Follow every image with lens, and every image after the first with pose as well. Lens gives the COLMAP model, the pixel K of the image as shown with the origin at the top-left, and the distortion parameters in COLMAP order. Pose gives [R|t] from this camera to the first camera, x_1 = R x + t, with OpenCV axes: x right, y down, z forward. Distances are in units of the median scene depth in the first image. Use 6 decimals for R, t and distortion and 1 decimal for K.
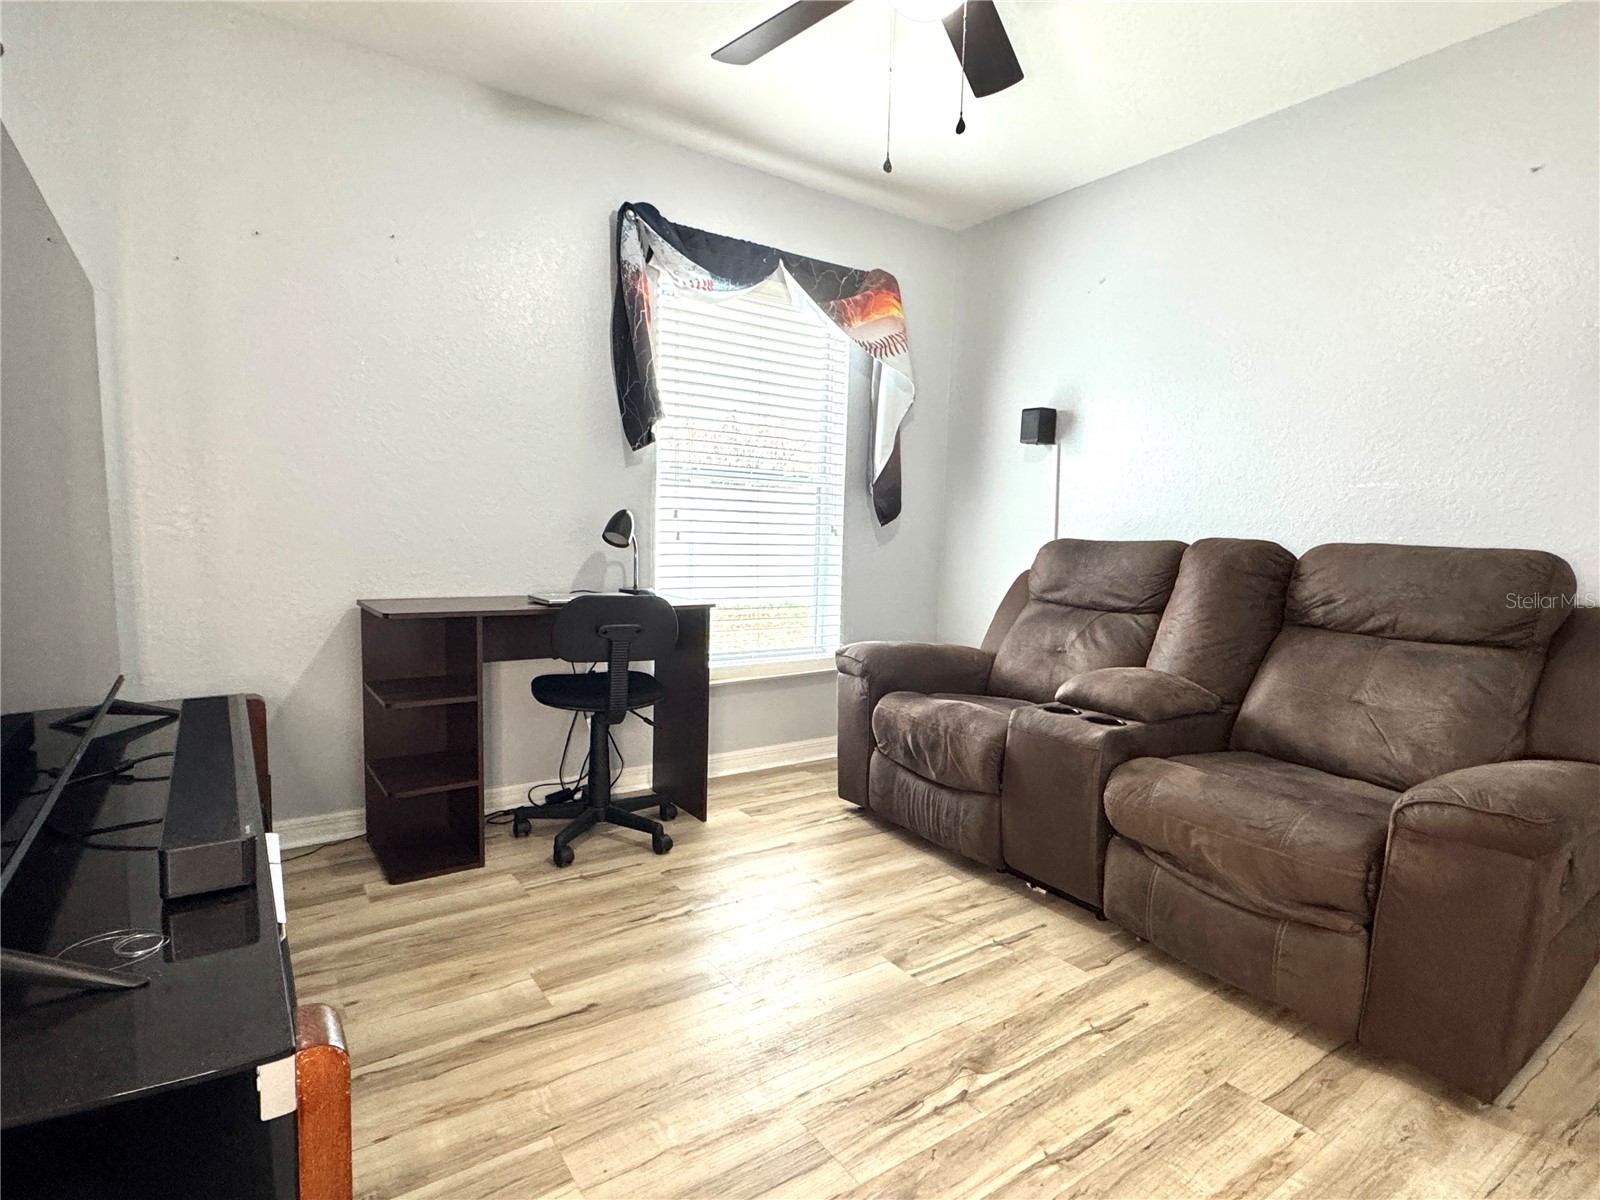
lens RADIAL K [[833.5, 0, 798.7], [0, 833.5, 606.4], [0, 0, 1]] dist [-0.000664, -0.001454]
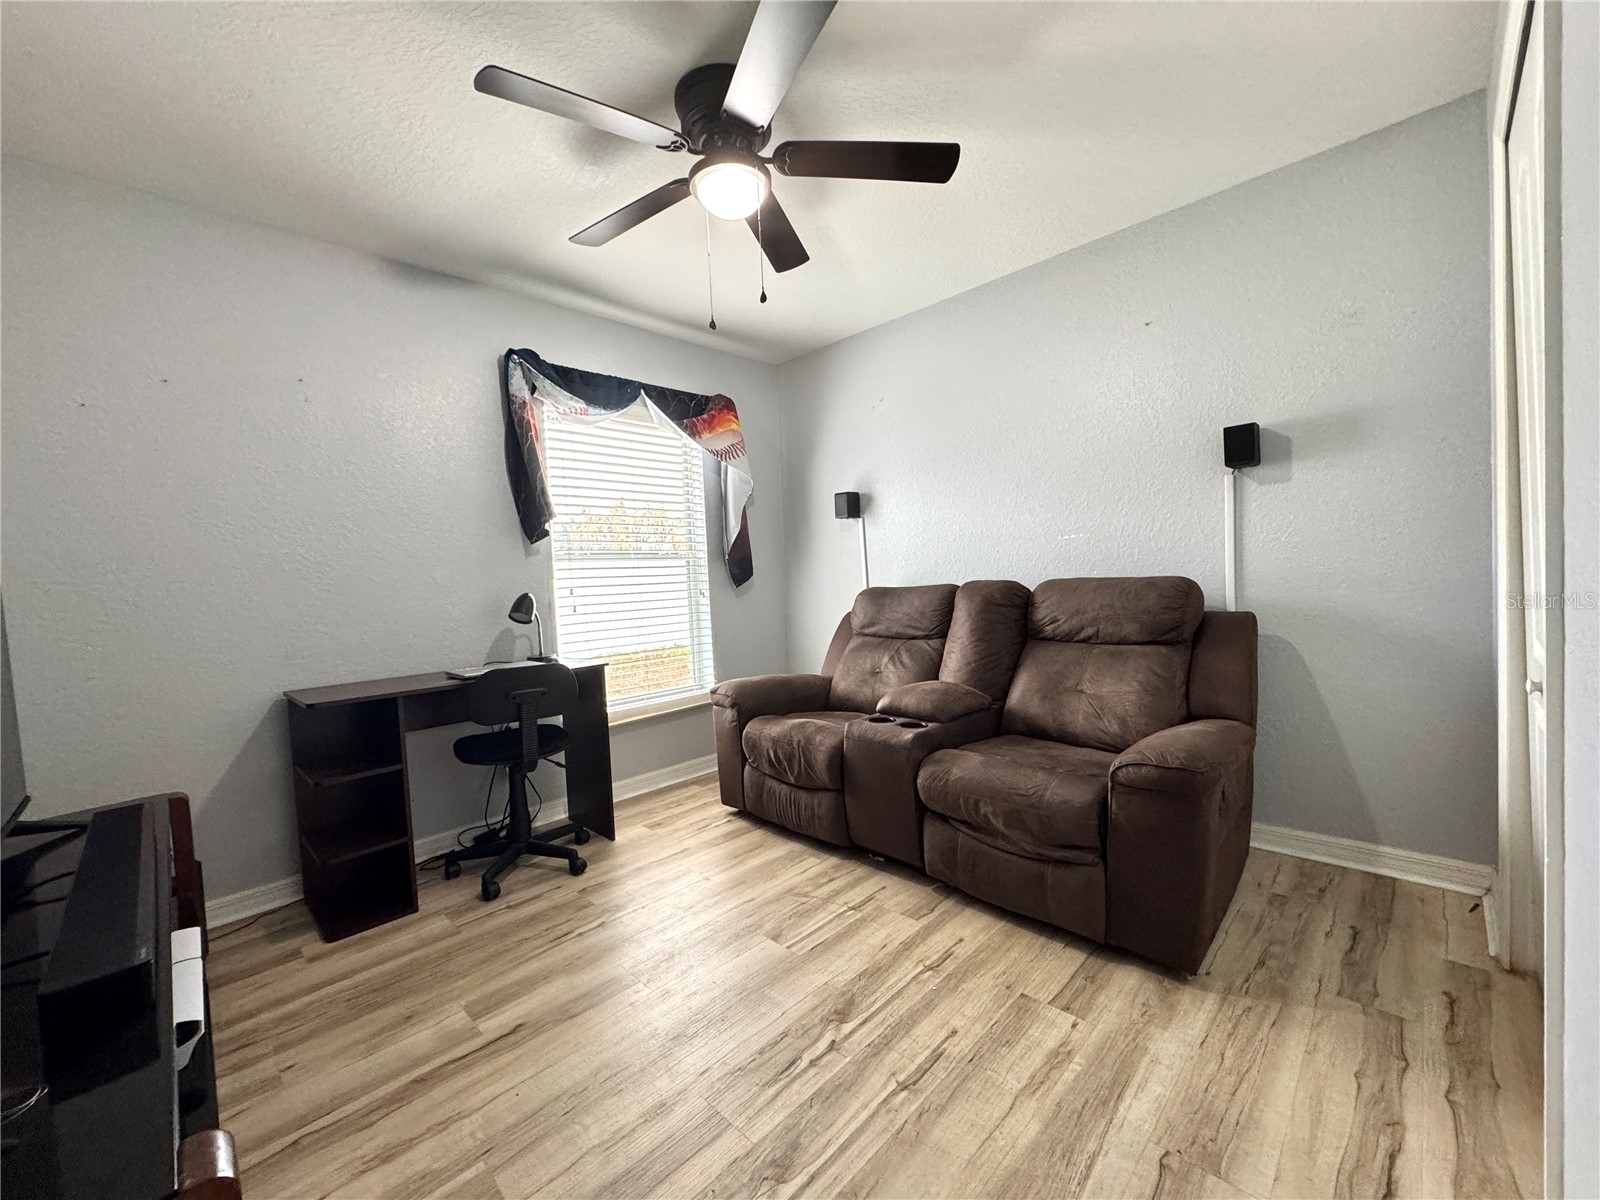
lens RADIAL K [[634.7, 0, 802.7], [0, 634.7, 601.8], [0, 0, 1]] dist [-0.002569, 0.000004]
pose [[0.979827, -0.082053, 0.182226, 0.024606], [0.092052, 0.994640, -0.047096, -0.029454], [-0.177385, 0.062920, 0.982128, 0.015501]]
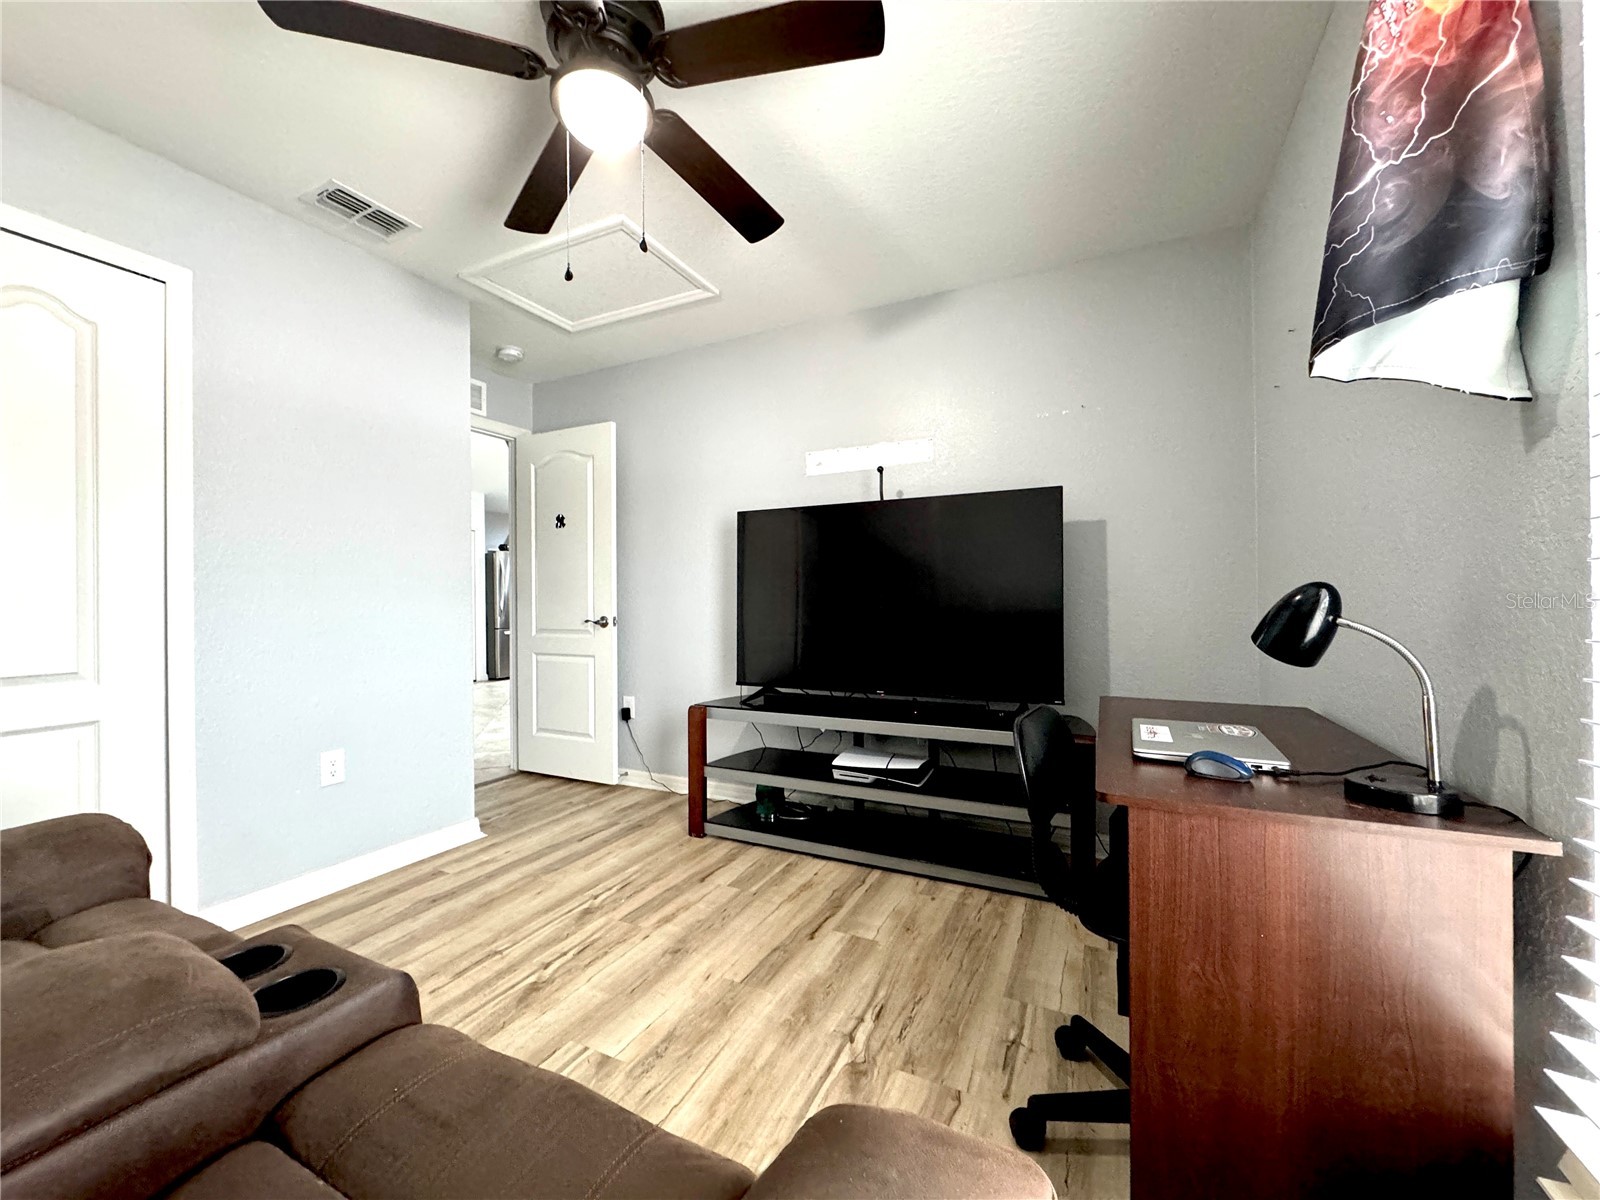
lens RADIAL K [[634.7, 0, 794.7], [0, 634.7, 596.4], [0, 0, 1]] dist [-0.002569, 0.000004]
pose [[-0.878295, -0.019181, -0.477733, 0.270217], [-0.056757, 0.996312, 0.064344, -0.158079], [0.474738, 0.083627, -0.876145, 1.606662]]
